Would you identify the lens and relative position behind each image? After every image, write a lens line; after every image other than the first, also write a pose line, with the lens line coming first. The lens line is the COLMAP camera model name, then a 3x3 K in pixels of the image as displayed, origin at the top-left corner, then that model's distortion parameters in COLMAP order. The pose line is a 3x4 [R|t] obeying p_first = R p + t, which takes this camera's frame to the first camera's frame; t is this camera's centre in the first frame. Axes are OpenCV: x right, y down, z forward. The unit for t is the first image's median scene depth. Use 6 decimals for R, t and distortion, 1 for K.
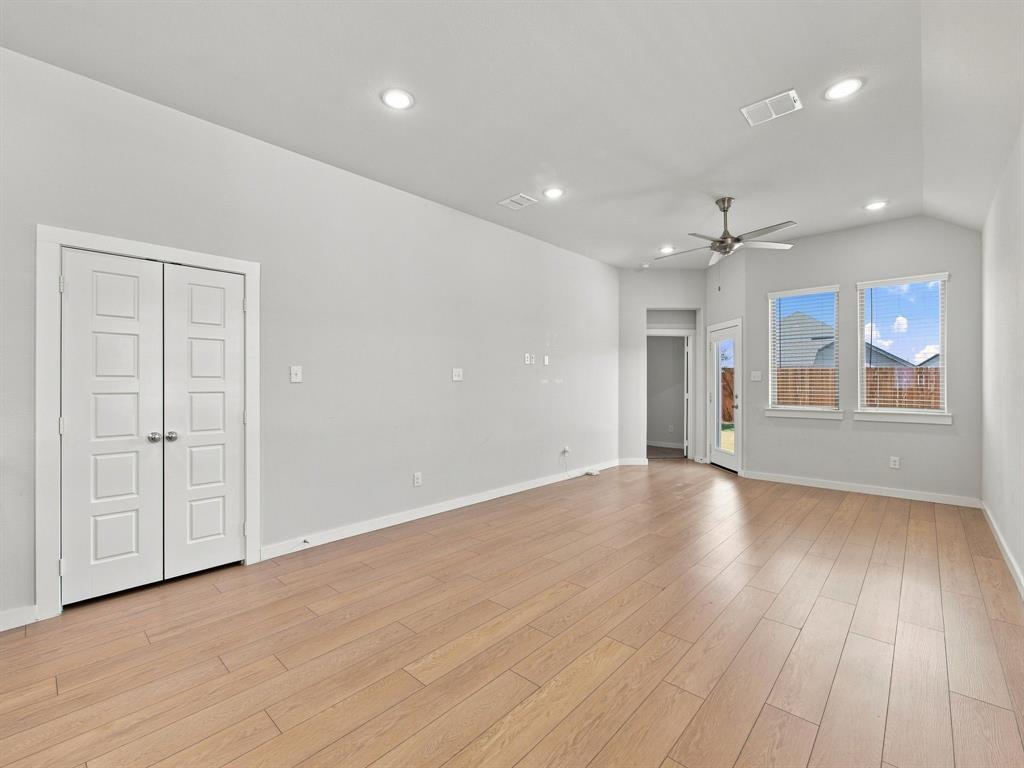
lens RADIAL K [[450.5, 0, 512.0], [0, 450.5, 384.0], [0, 0, 1]] dist [-0.002585, -0.000145]
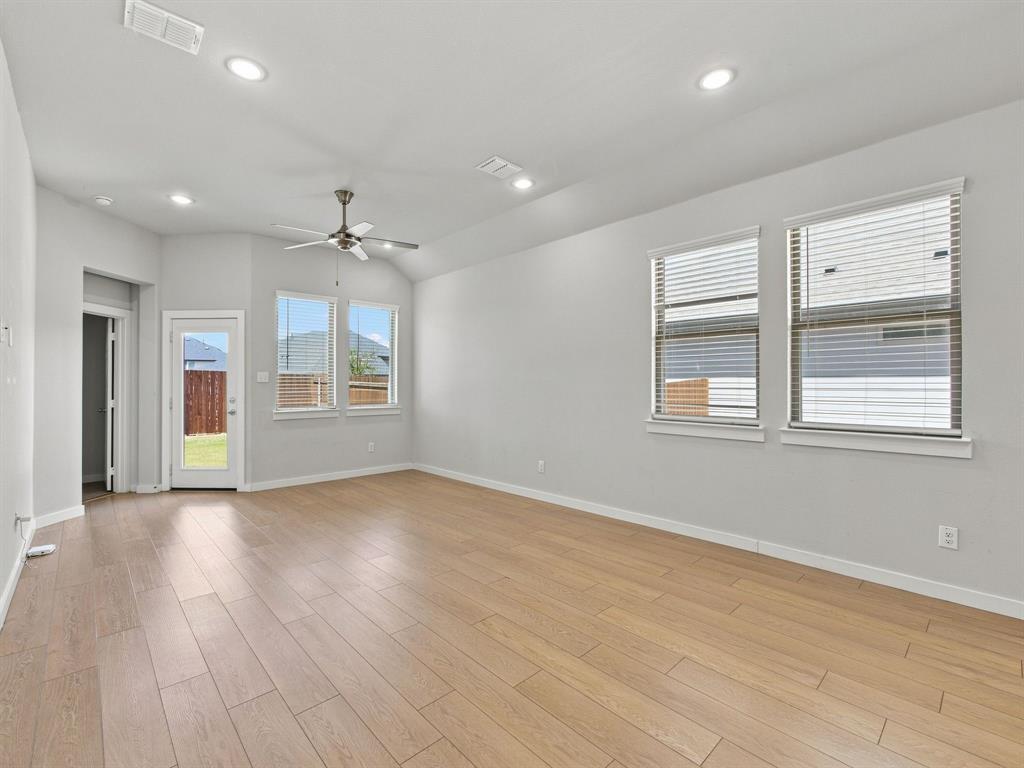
lens RADIAL K [[456.0, 0, 512.0], [0, 456.0, 384.0], [0, 0, 1]] dist [-0.003353, -0.000312]
pose [[0.074956, 0.004639, 0.997176, -0.323487], [0.005497, 0.999972, -0.005065, 0.003552], [-0.997172, 0.005861, 0.074929, 0.400068]]
